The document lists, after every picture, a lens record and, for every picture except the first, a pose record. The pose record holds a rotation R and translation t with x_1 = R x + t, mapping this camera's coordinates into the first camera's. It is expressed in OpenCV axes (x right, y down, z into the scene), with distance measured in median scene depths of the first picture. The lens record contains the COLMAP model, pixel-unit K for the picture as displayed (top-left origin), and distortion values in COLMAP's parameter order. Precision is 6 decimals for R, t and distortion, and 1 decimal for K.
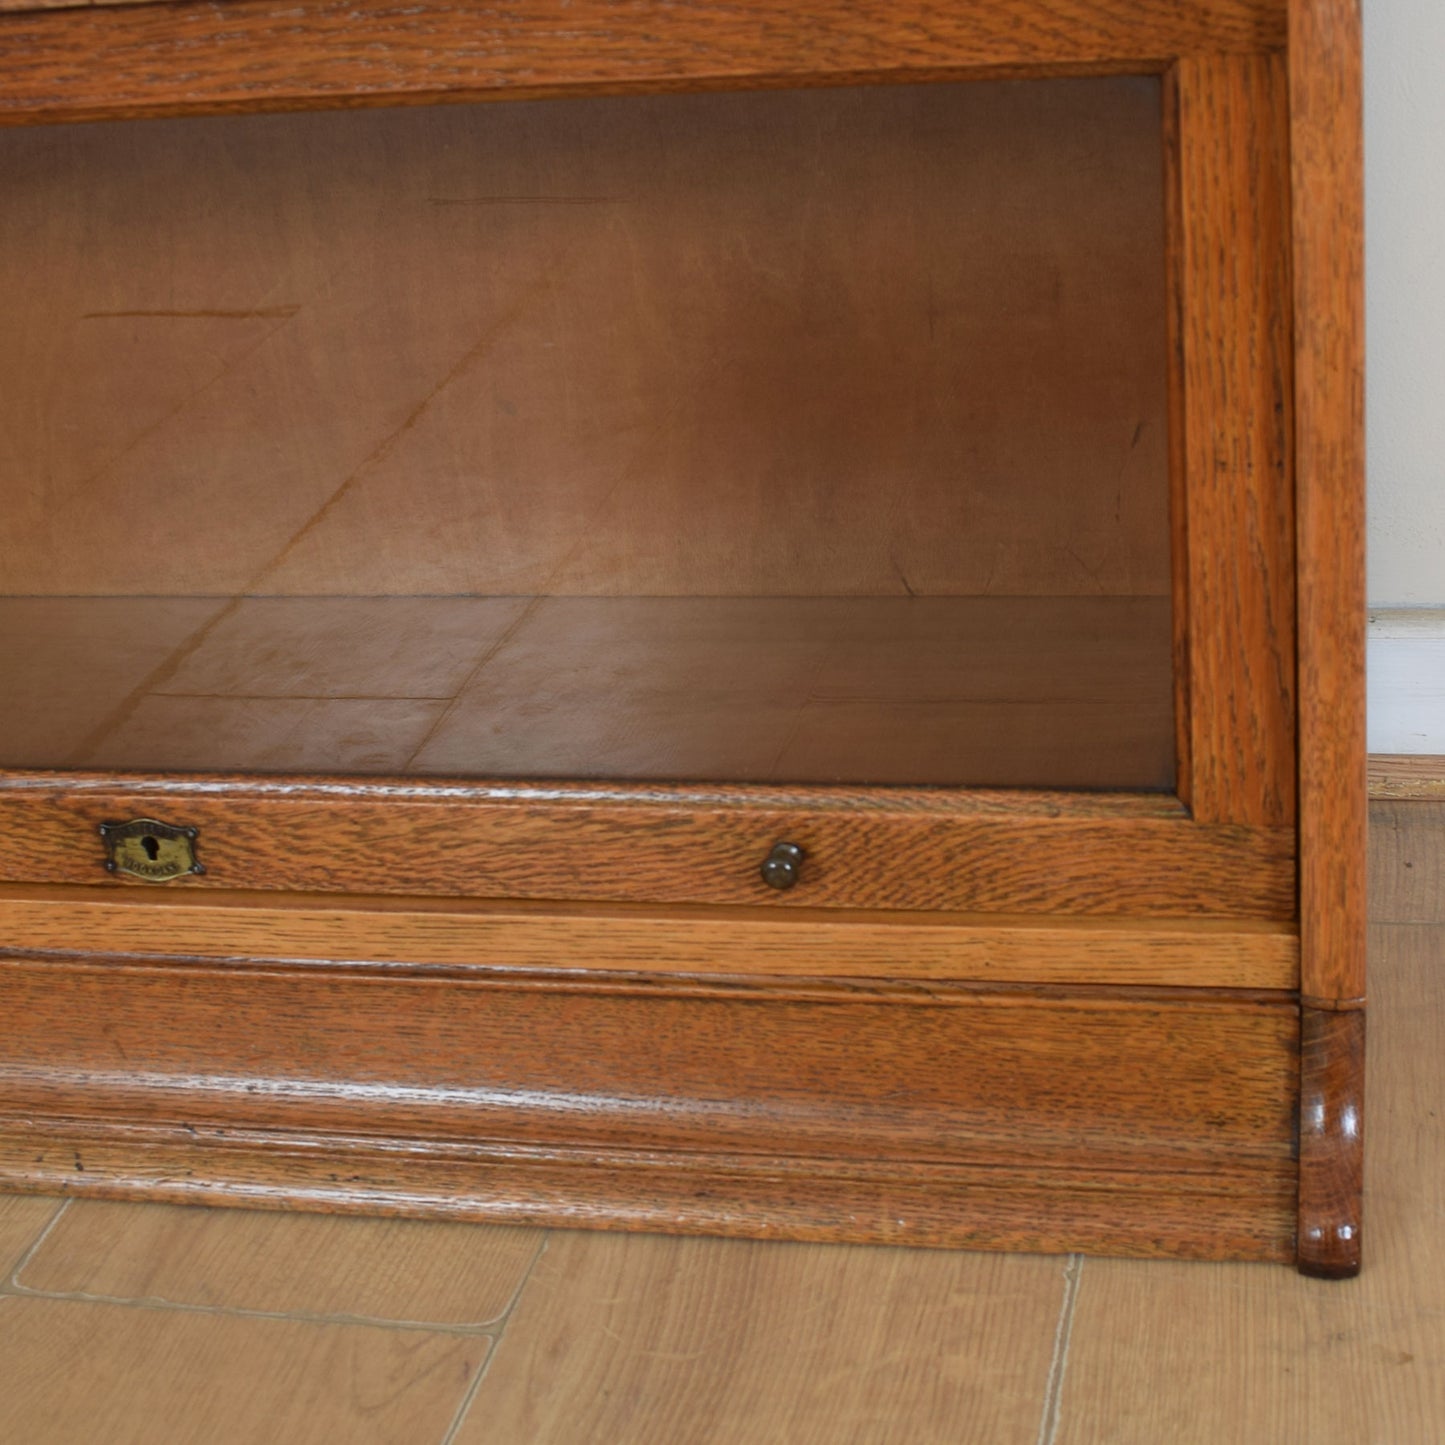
lens RADIAL K [[2678.5, 0, 722.5], [0, 2678.5, 722.5], [0, 0, 1]] dist [-0.070092, -0.036358]
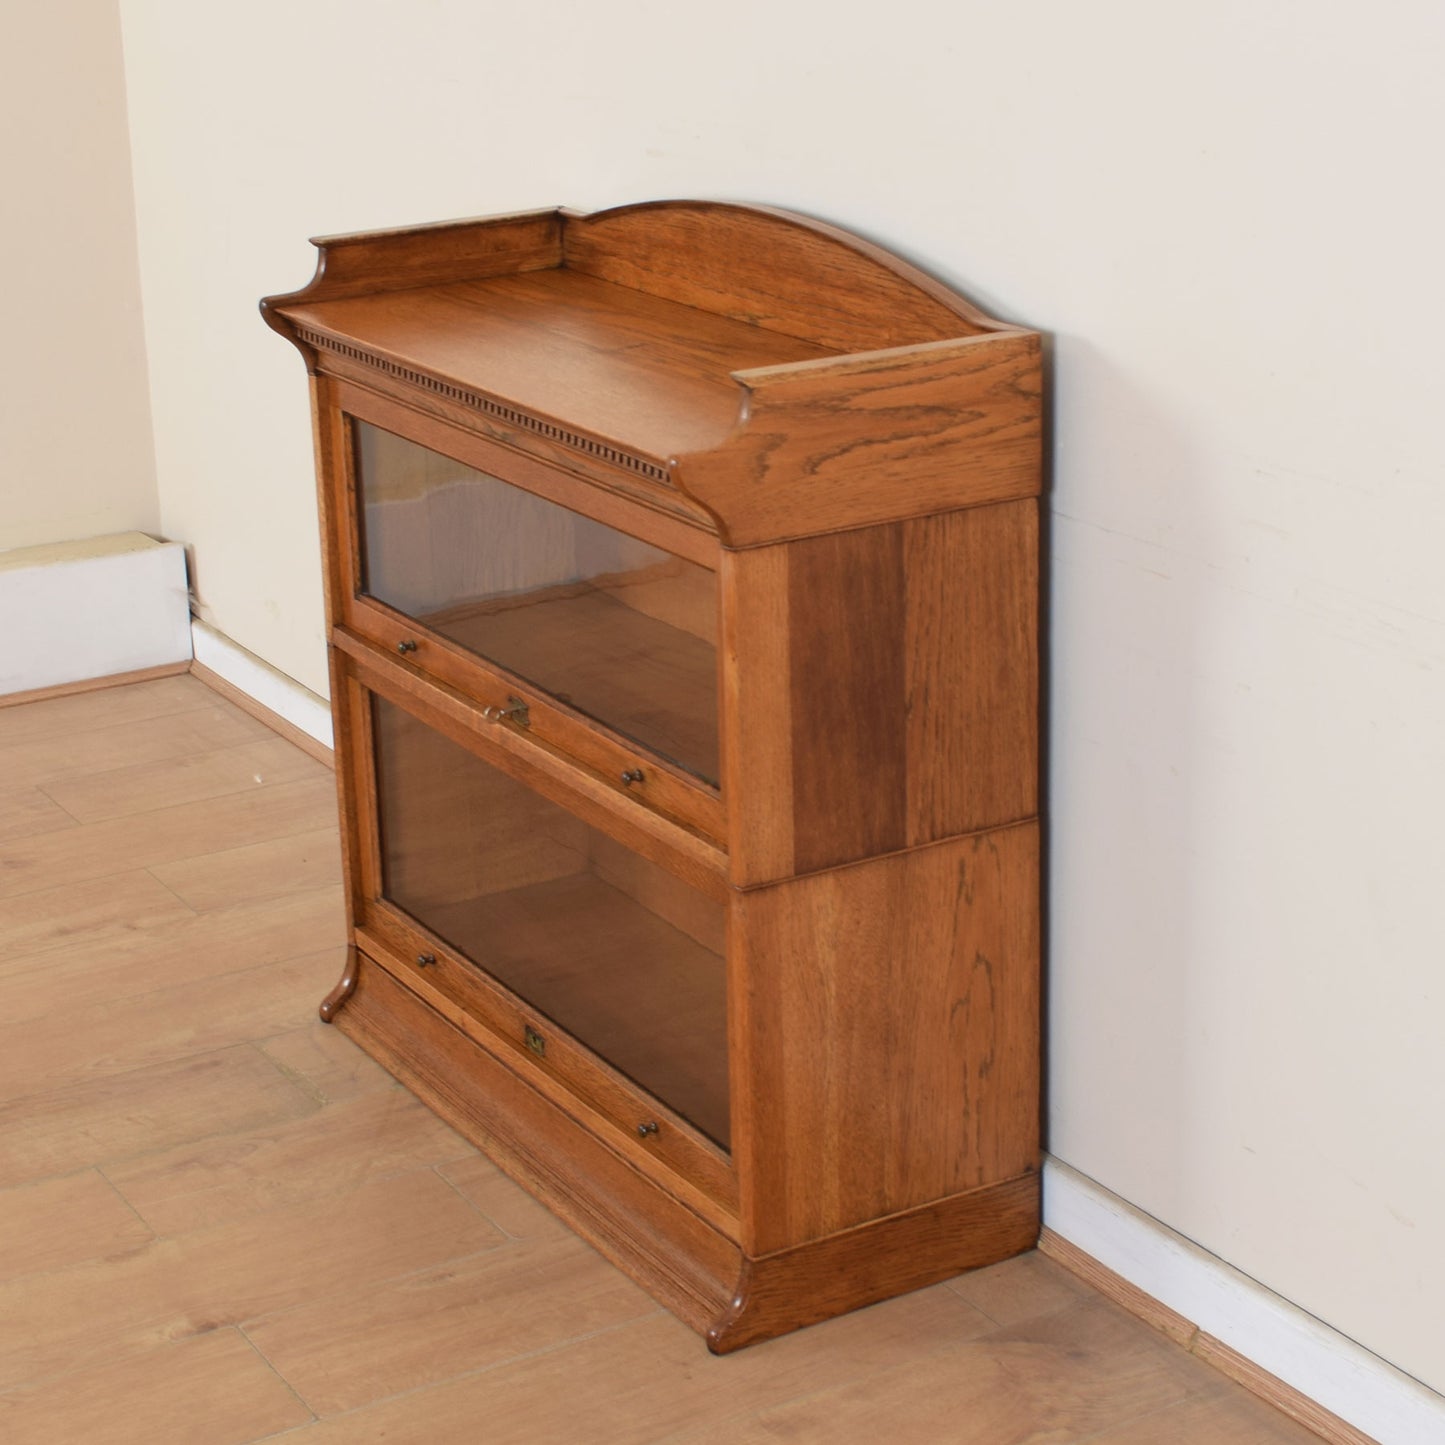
lens RADIAL K [[2990.2, 0, 723.0], [0, 2990.2, 671.5], [0, 0, 1]] dist [-0.065210, -0.373386]
pose [[0.685616, 0.284610, -0.670021, 1.933919], [-0.327122, 0.942695, 0.065701, -0.596676], [0.650325, 0.174133, 0.739429, -1.234266]]
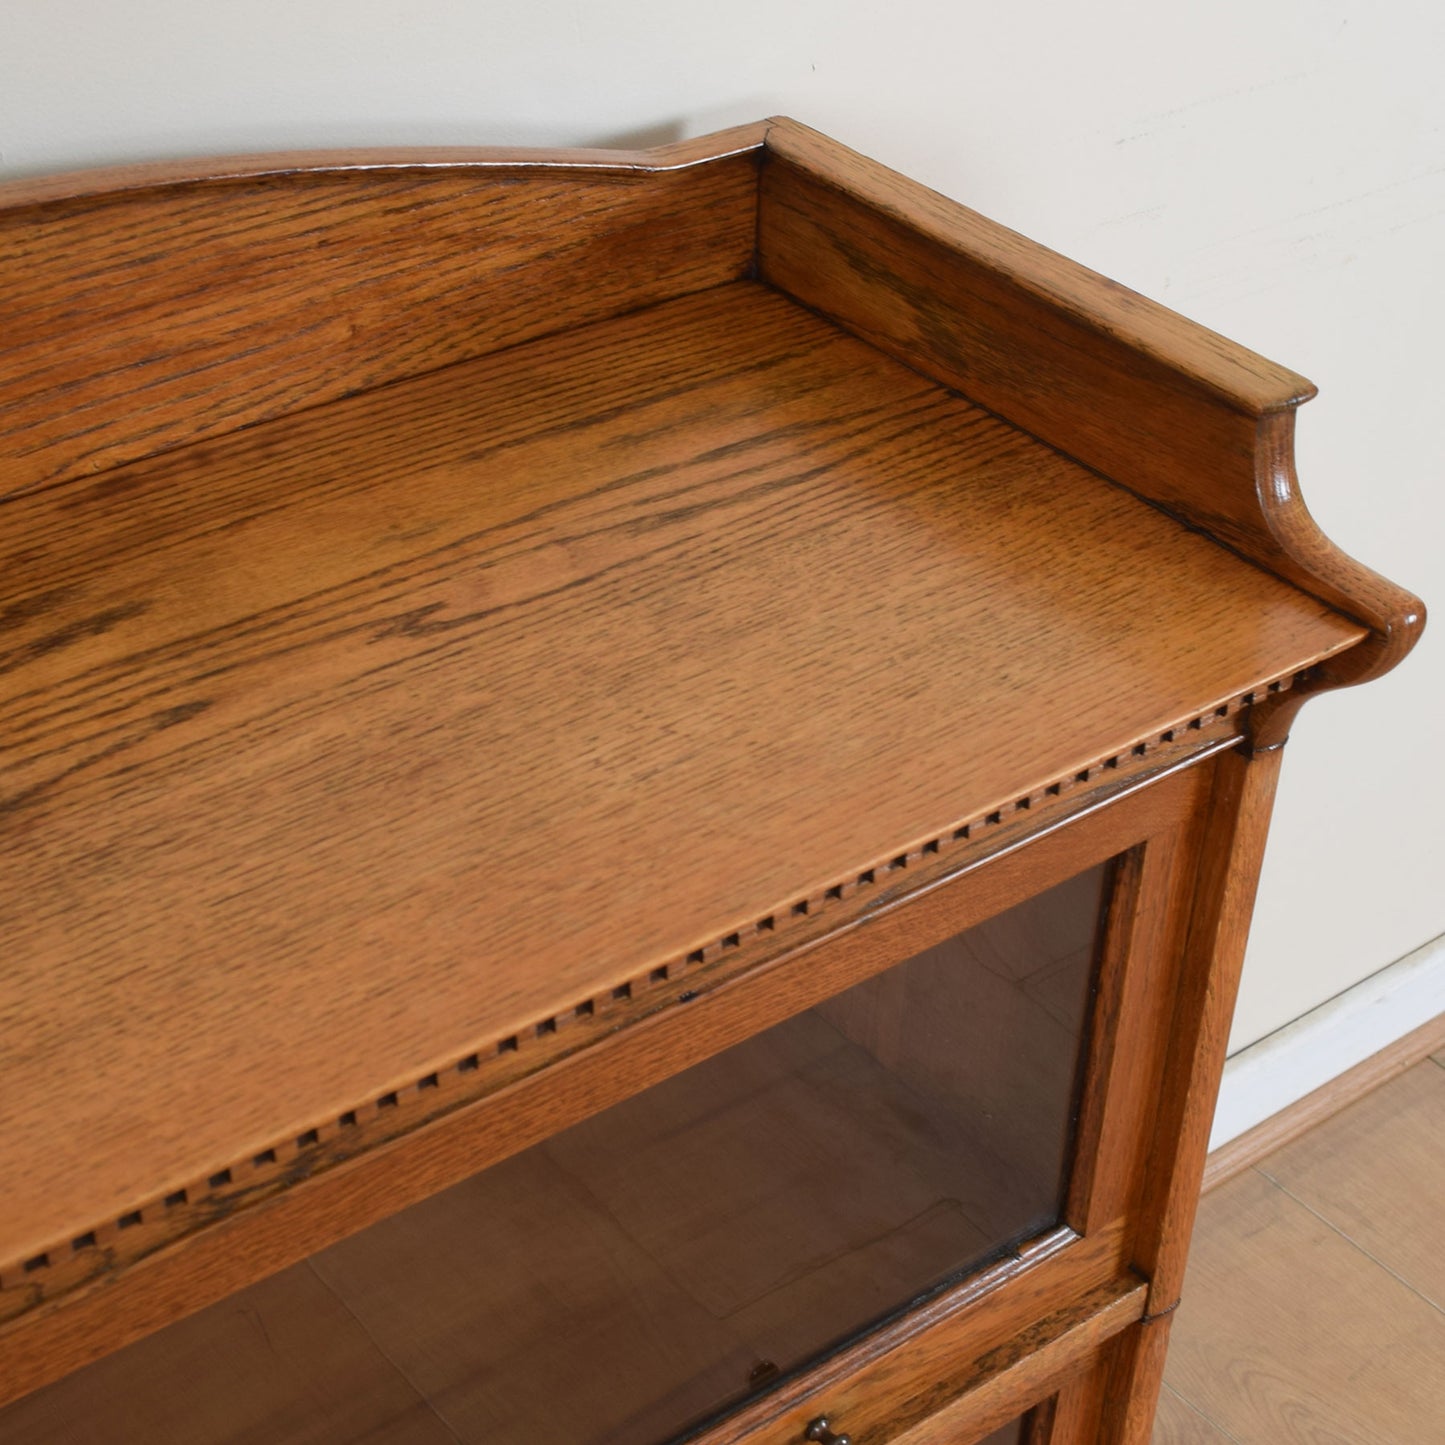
lens RADIAL K [[2678.5, 0, 722.5], [0, 2678.5, 722.5], [0, 0, 1]] dist [-0.070092, -0.036358]
pose [[0.627255, -0.344461, 0.698497, -0.713675], [0.233896, 0.938789, 0.252919, -0.855810], [-0.742862, 0.004732, 0.669428, 0.129808]]
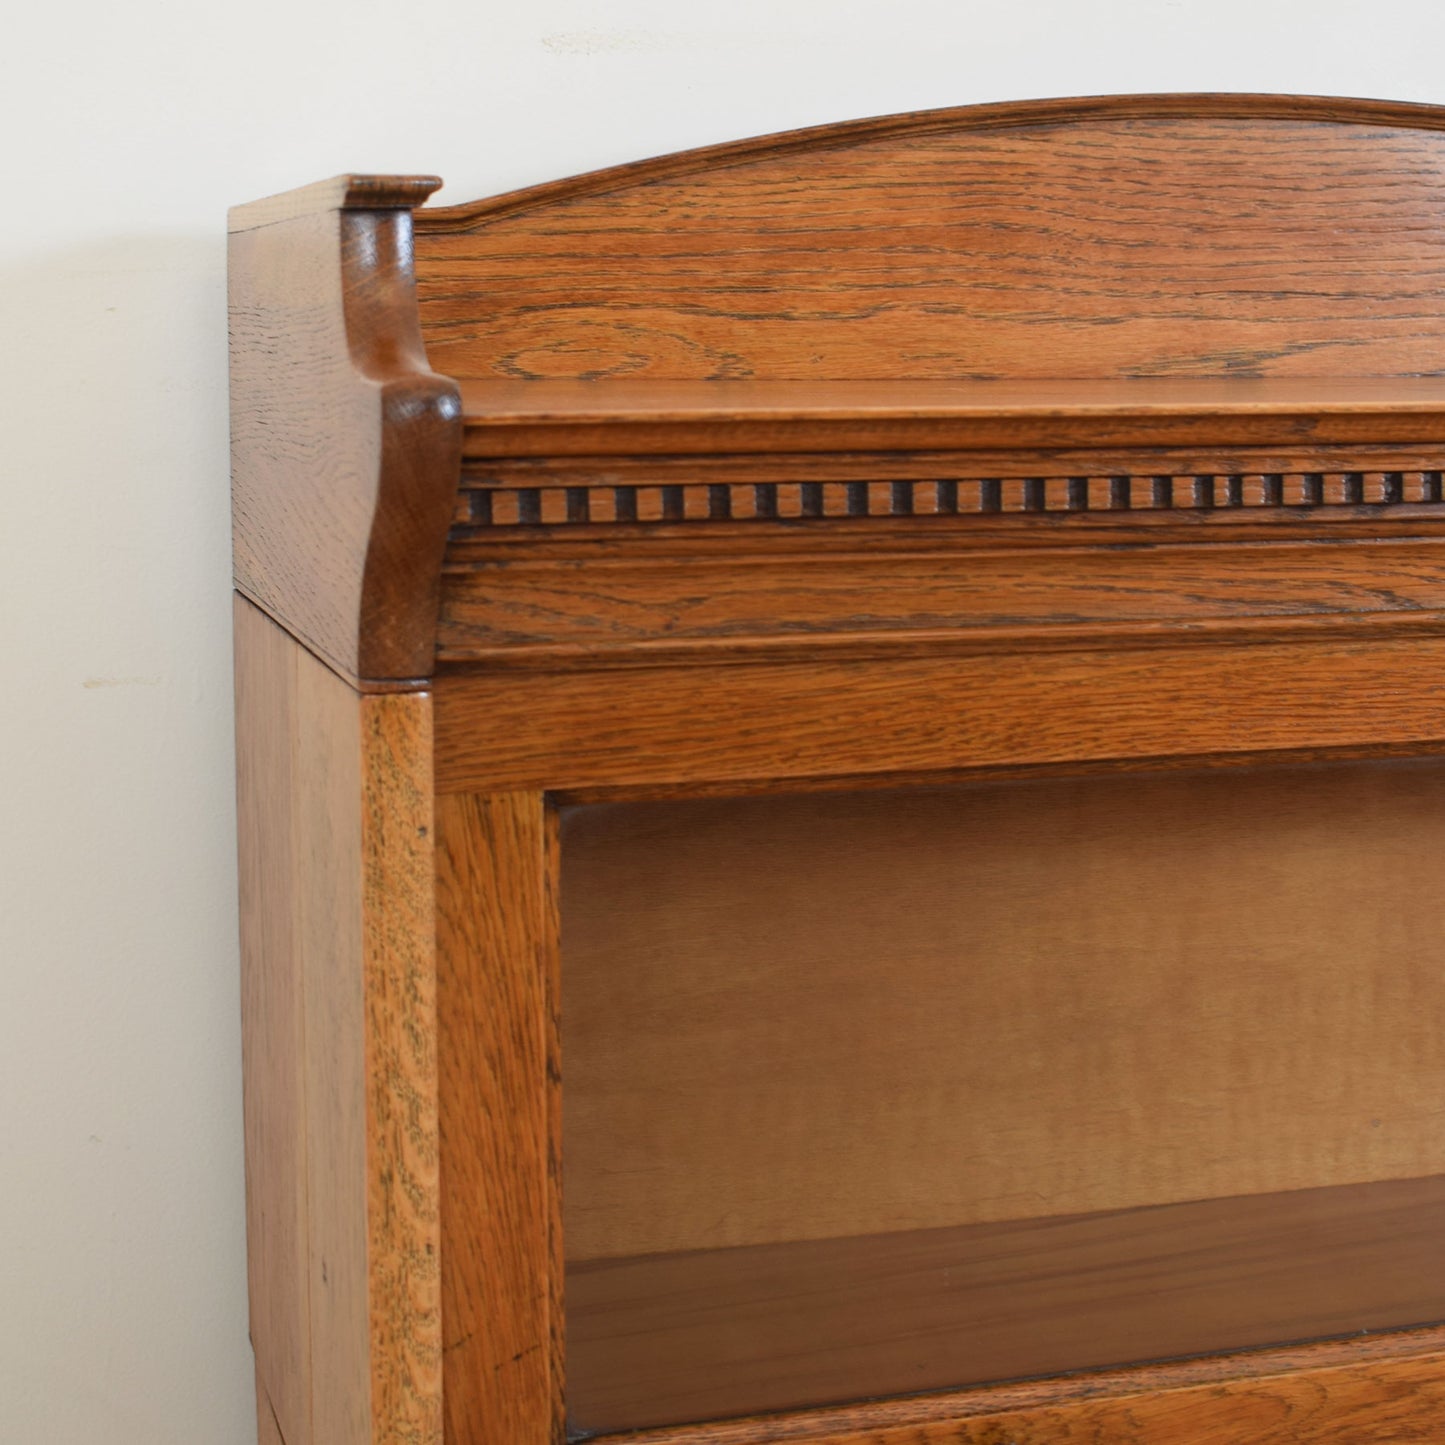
lens RADIAL K [[2810.6, 0, 757.5], [0, 2810.6, 665.1], [0, 0, 1]] dist [-0.069922, -0.218917]
pose [[0.866628, 0.023042, 0.498423, -1.053314], [0.138710, 0.948430, -0.285026, -0.294407], [-0.479287, 0.316148, 0.818740, 0.154445]]
